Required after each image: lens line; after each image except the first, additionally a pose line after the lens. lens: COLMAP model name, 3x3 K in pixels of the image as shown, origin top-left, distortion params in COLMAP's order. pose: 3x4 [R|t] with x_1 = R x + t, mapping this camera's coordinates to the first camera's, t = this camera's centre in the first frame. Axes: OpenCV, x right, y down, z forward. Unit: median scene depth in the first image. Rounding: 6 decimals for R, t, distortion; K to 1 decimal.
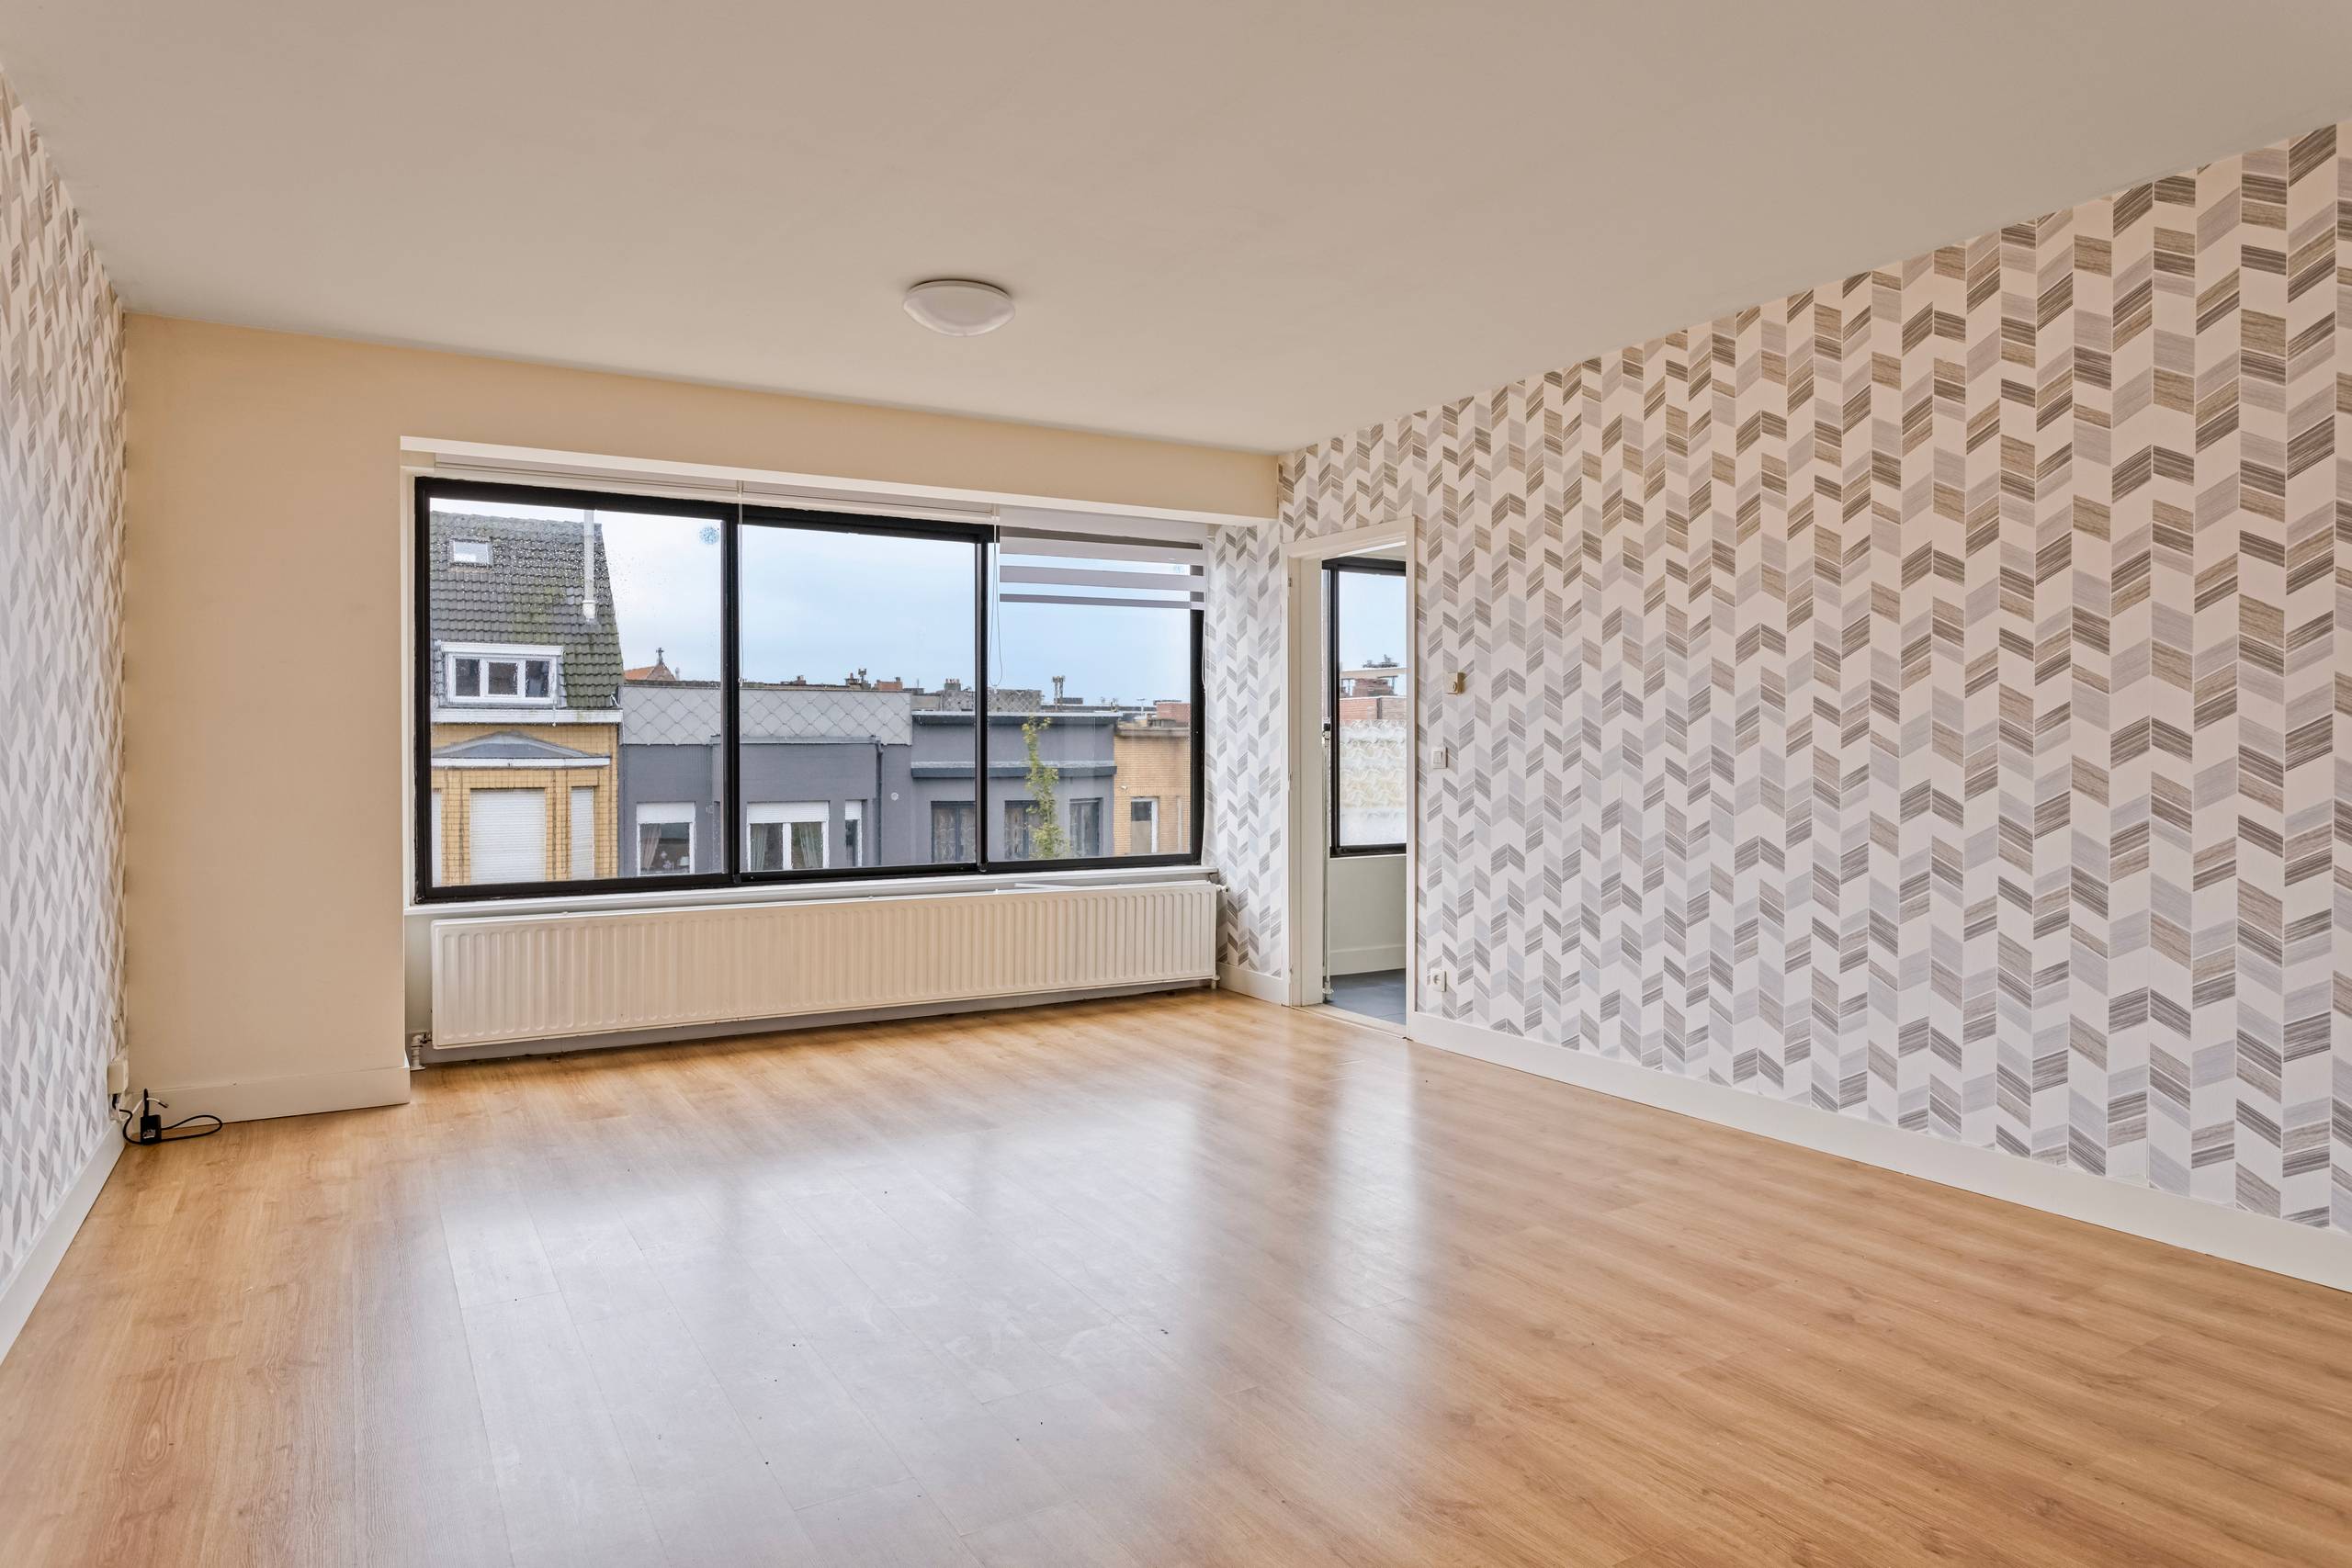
lens RADIAL K [[1407.3, 0, 1187.4], [0, 1407.3, 761.3], [0, 0, 1]] dist [-0.008045, 0.002659]
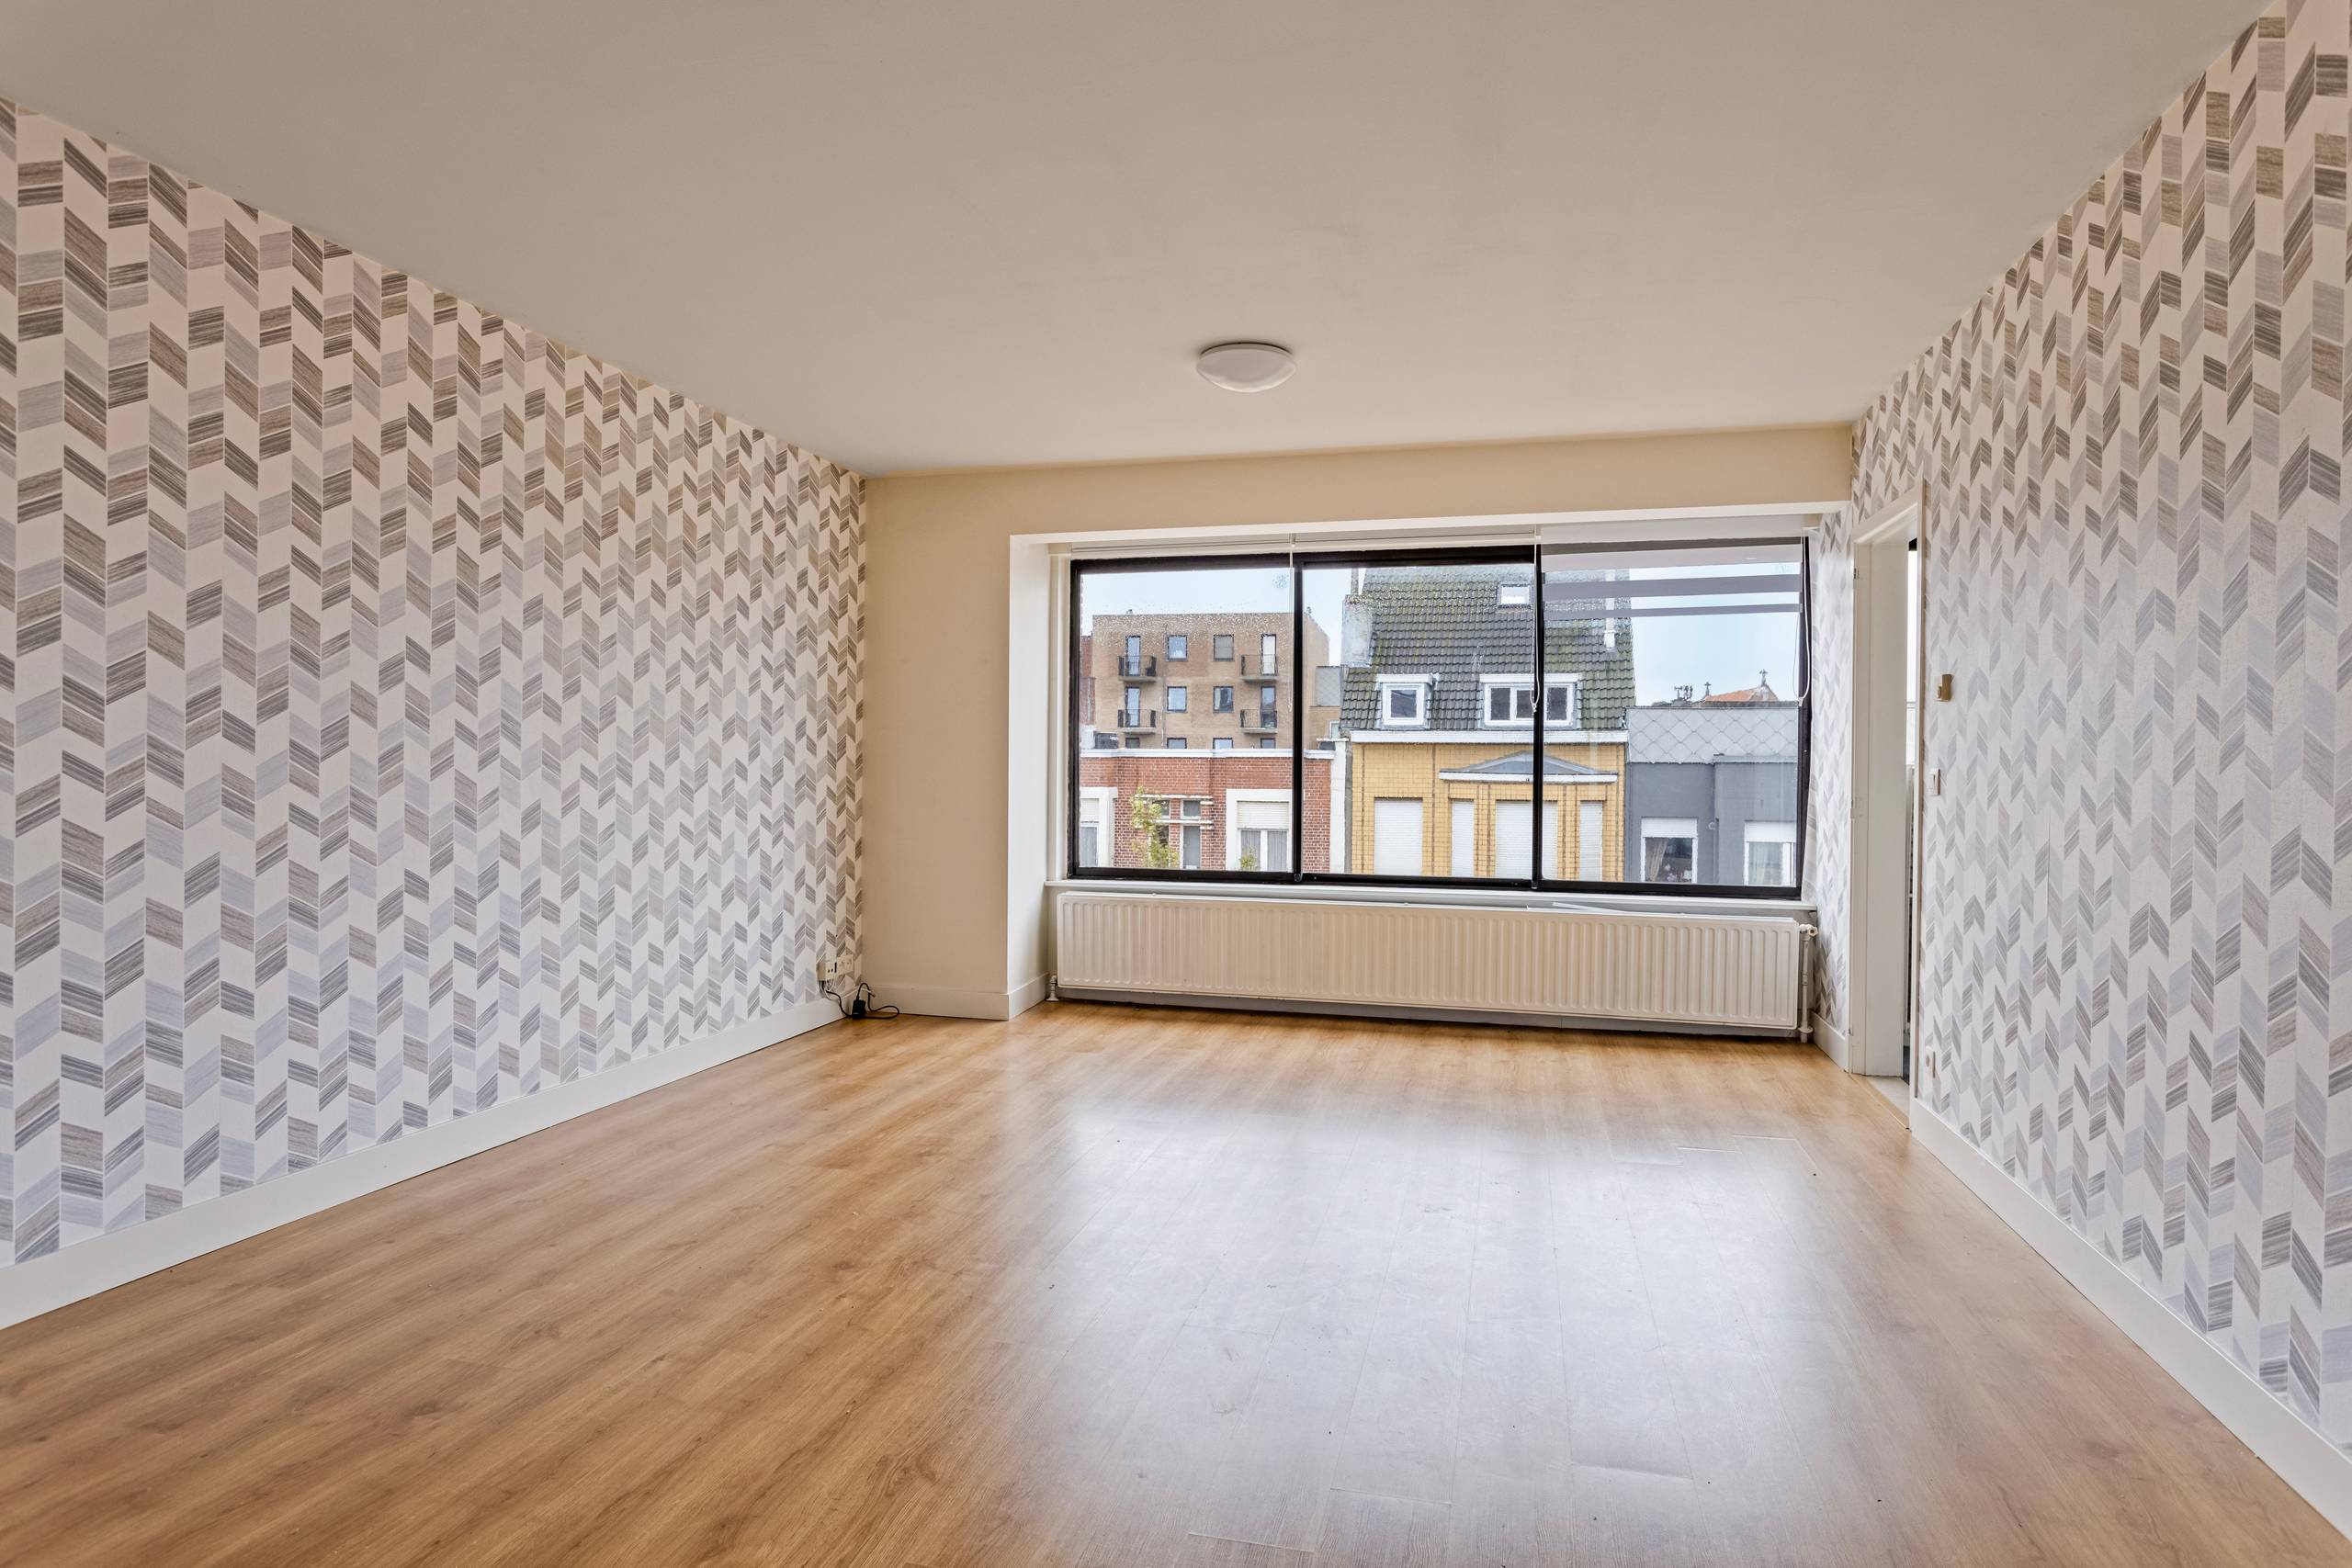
lens RADIAL K [[1332.2, 0, 1173.0], [0, 1332.2, 784.4], [0, 0, 1]] dist [-0.017616, 0.003794]
pose [[0.696366, 0.017813, -0.717466, 0.534241], [-0.014706, 0.999836, 0.010550, -0.003772], [0.717536, 0.003204, 0.696514, 0.221323]]
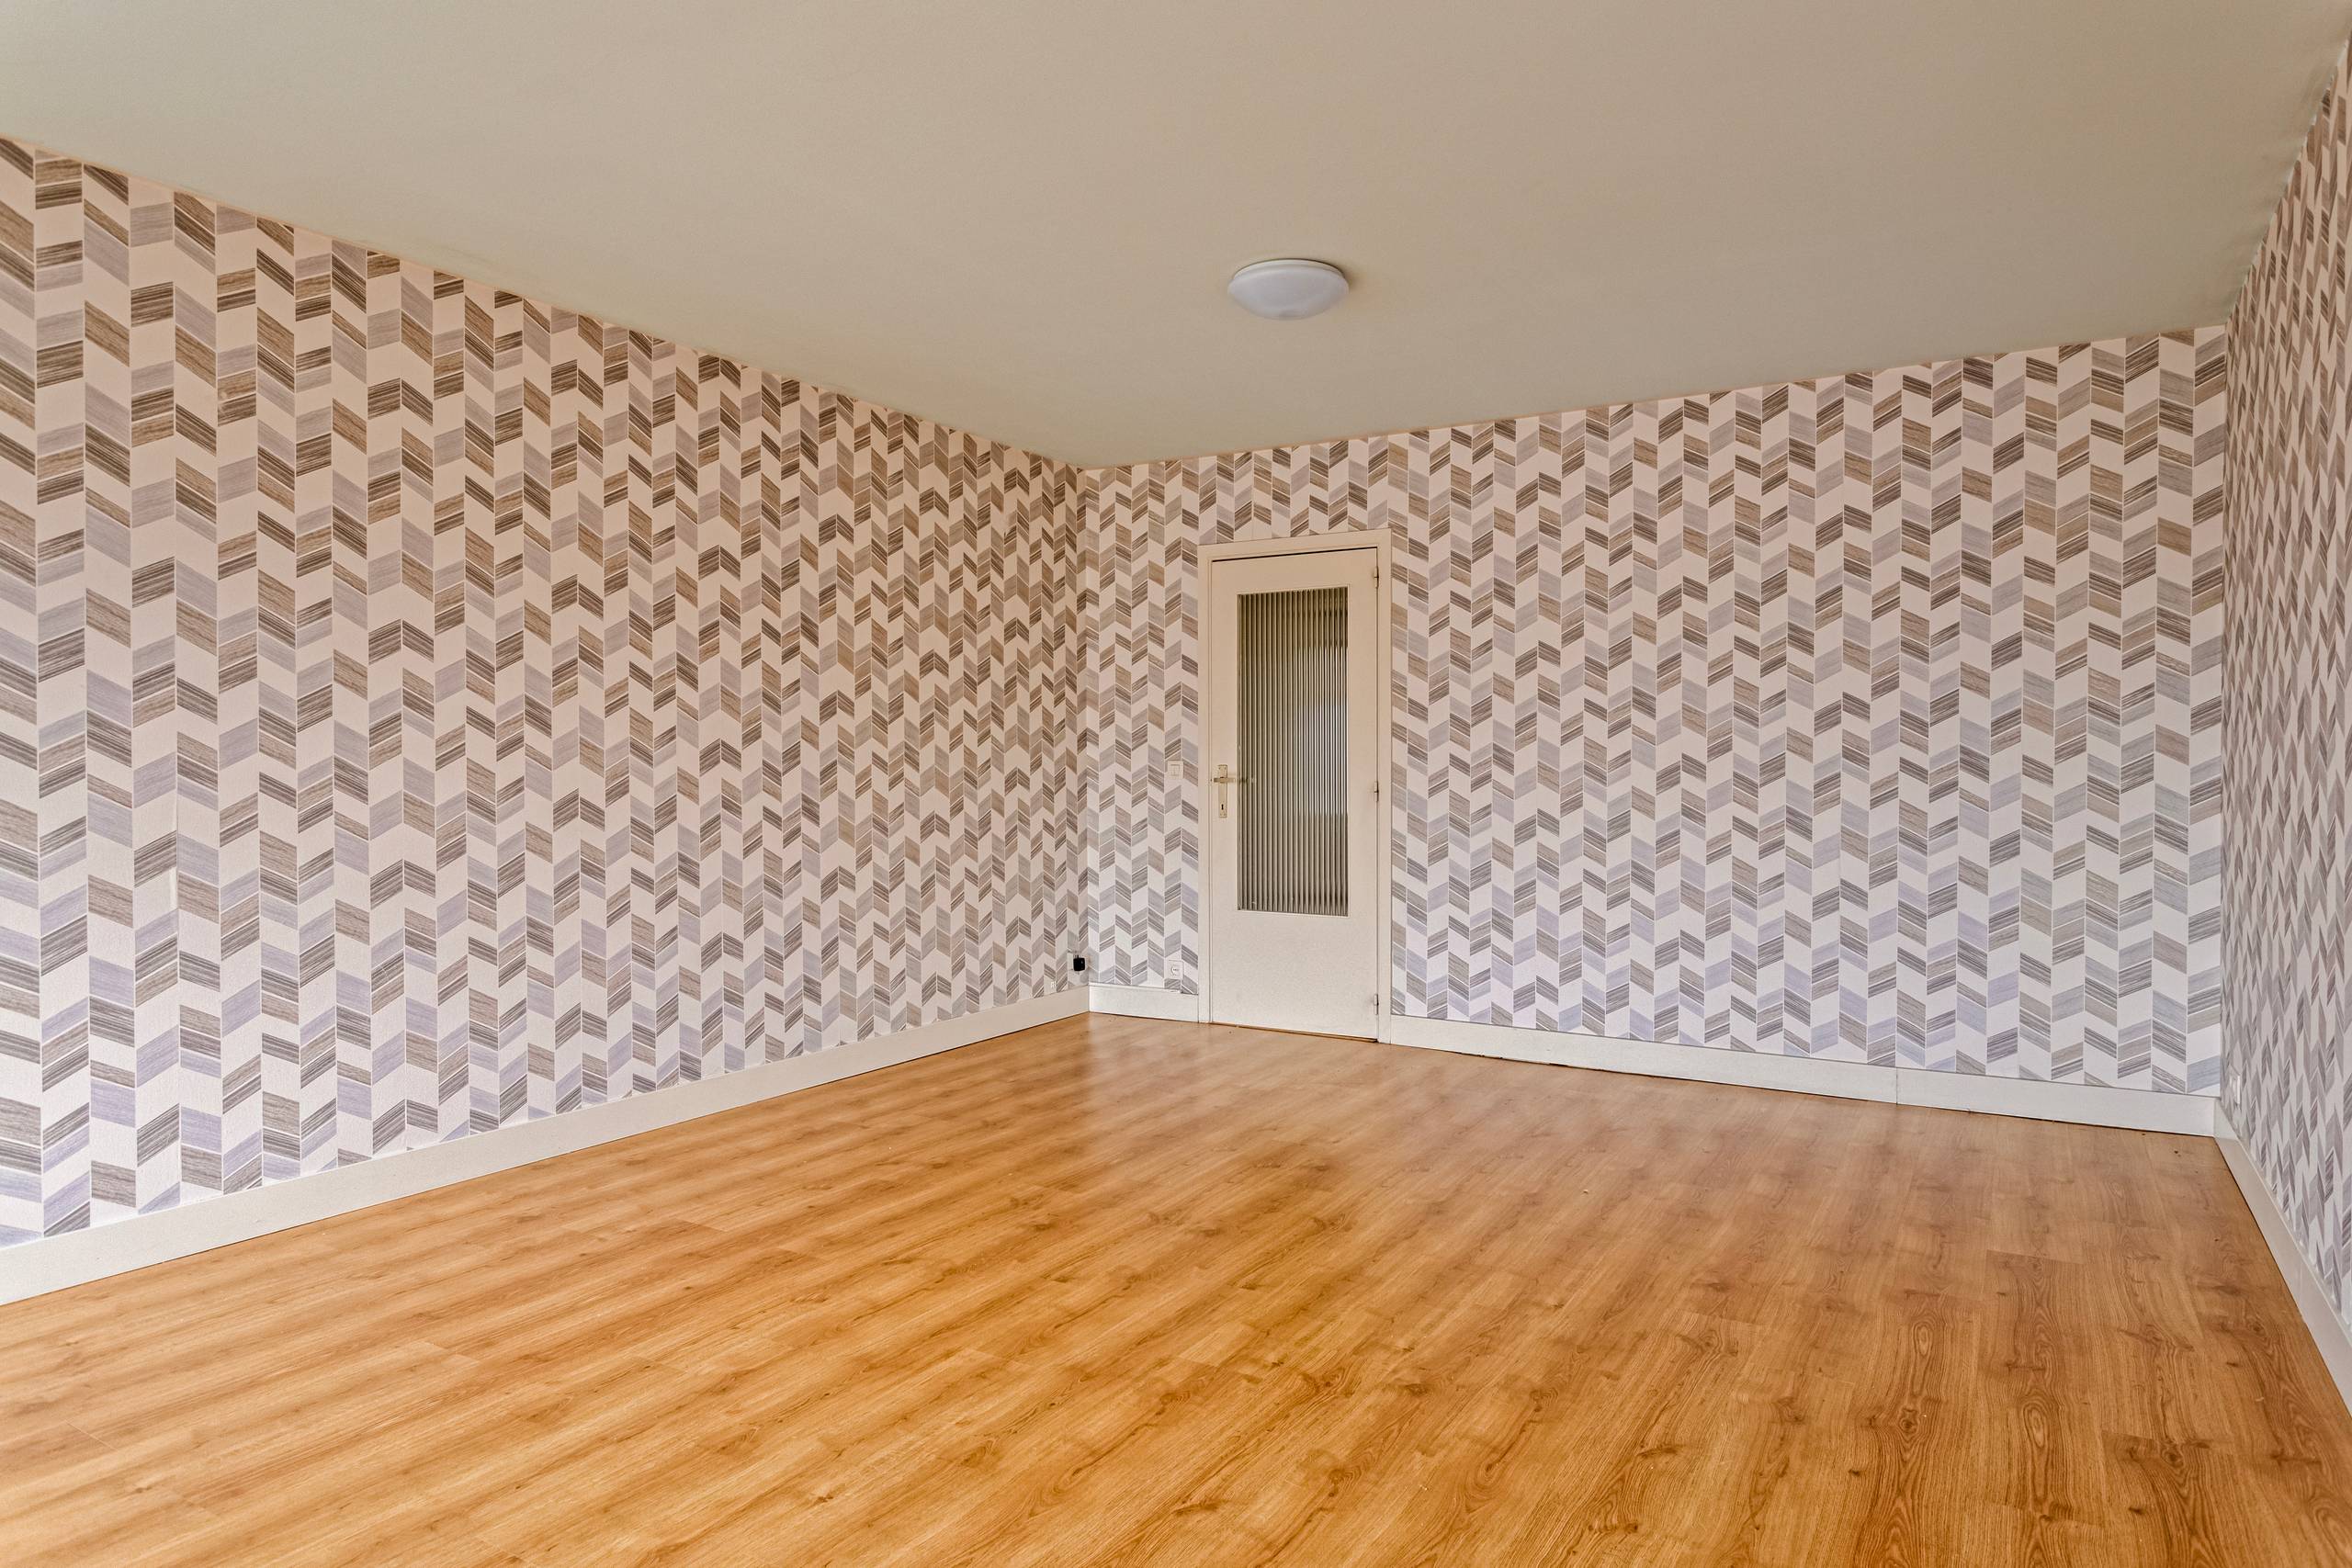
lens RADIAL K [[1407.3, 0, 1183.2], [0, 1407.3, 786.7], [0, 0, 1]] dist [-0.008045, 0.002659]
pose [[-0.470708, -0.011563, 0.882213, -0.603117], [0.010244, 0.999775, 0.018570, -0.004313], [-0.882230, 0.017779, -0.470484, 0.980039]]
